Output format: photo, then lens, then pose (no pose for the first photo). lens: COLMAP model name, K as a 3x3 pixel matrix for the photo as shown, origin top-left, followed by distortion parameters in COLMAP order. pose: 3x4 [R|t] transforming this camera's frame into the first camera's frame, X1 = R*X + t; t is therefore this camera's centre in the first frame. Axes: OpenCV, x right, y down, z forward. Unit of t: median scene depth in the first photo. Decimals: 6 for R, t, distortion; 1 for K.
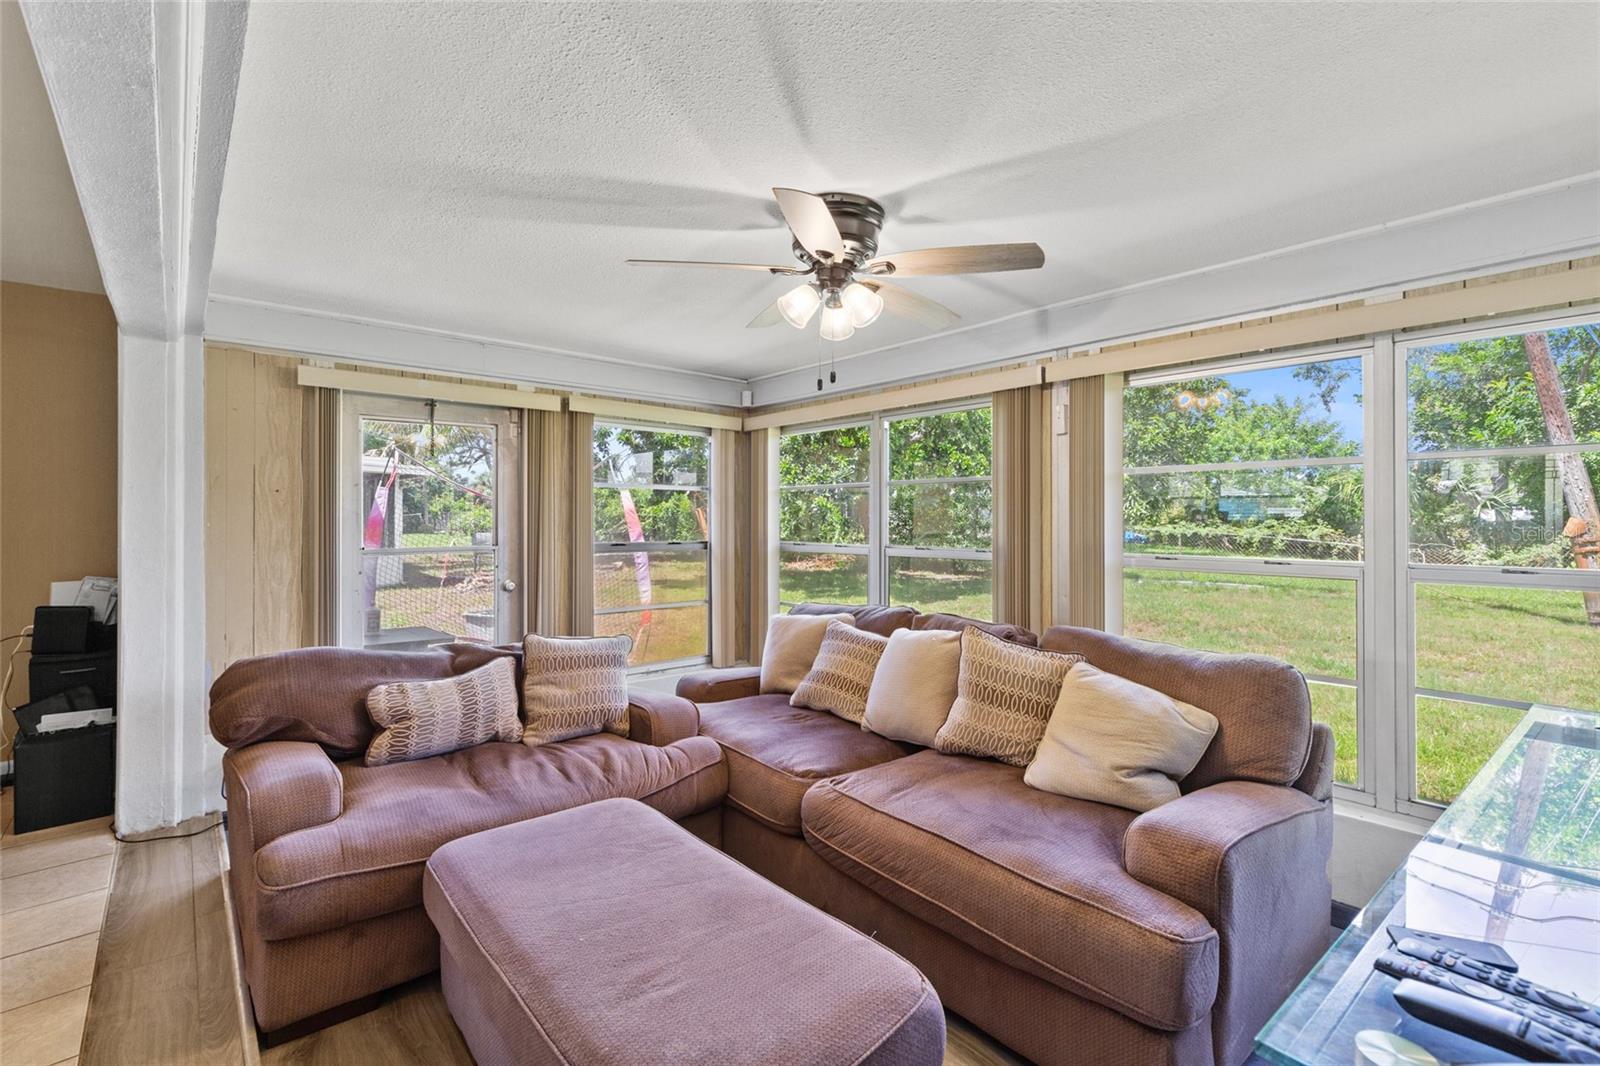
lens RADIAL K [[724.7, 0, 804.9], [0, 724.7, 513.2], [0, 0, 1]] dist [0.005034, -0.000402]
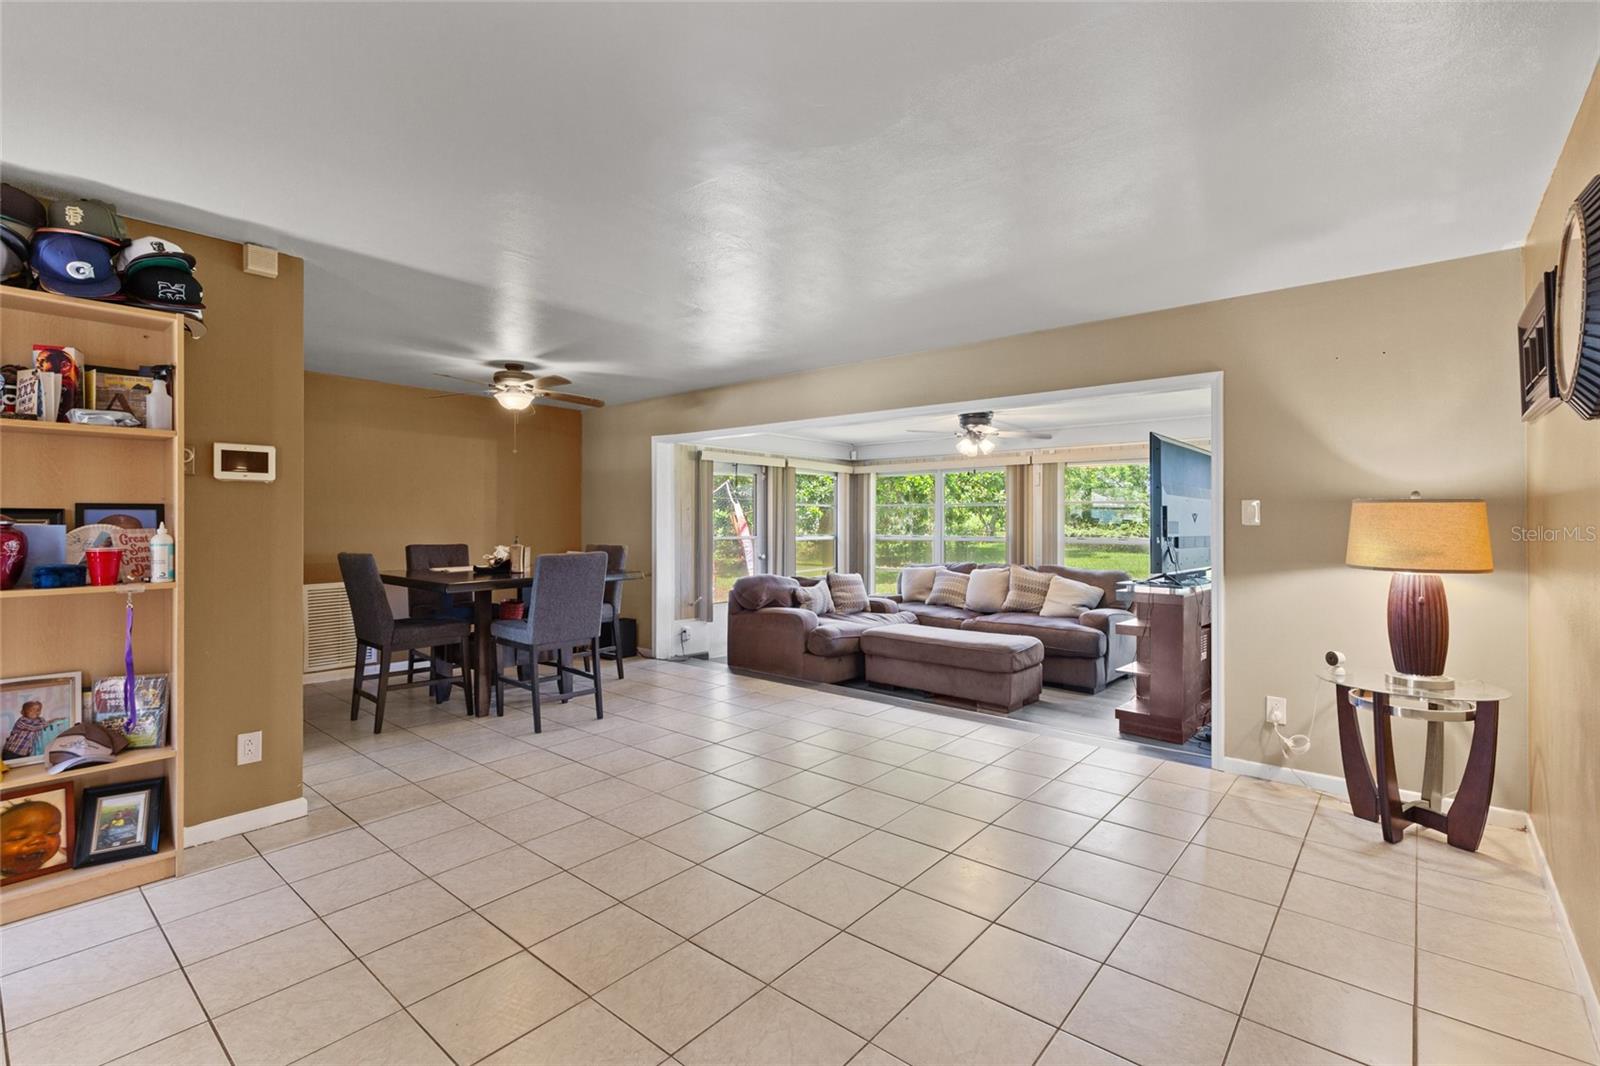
lens RADIAL K [[725.2, 0, 800.5], [0, 725.2, 523.1], [0, 0, 1]] dist [-0.002925, -0.000278]
pose [[0.989181, -0.000371, 0.146701, -0.712821], [-0.000813, 0.999968, 0.008009, -0.008039], [-0.146699, -0.008041, 0.989148, -1.141028]]
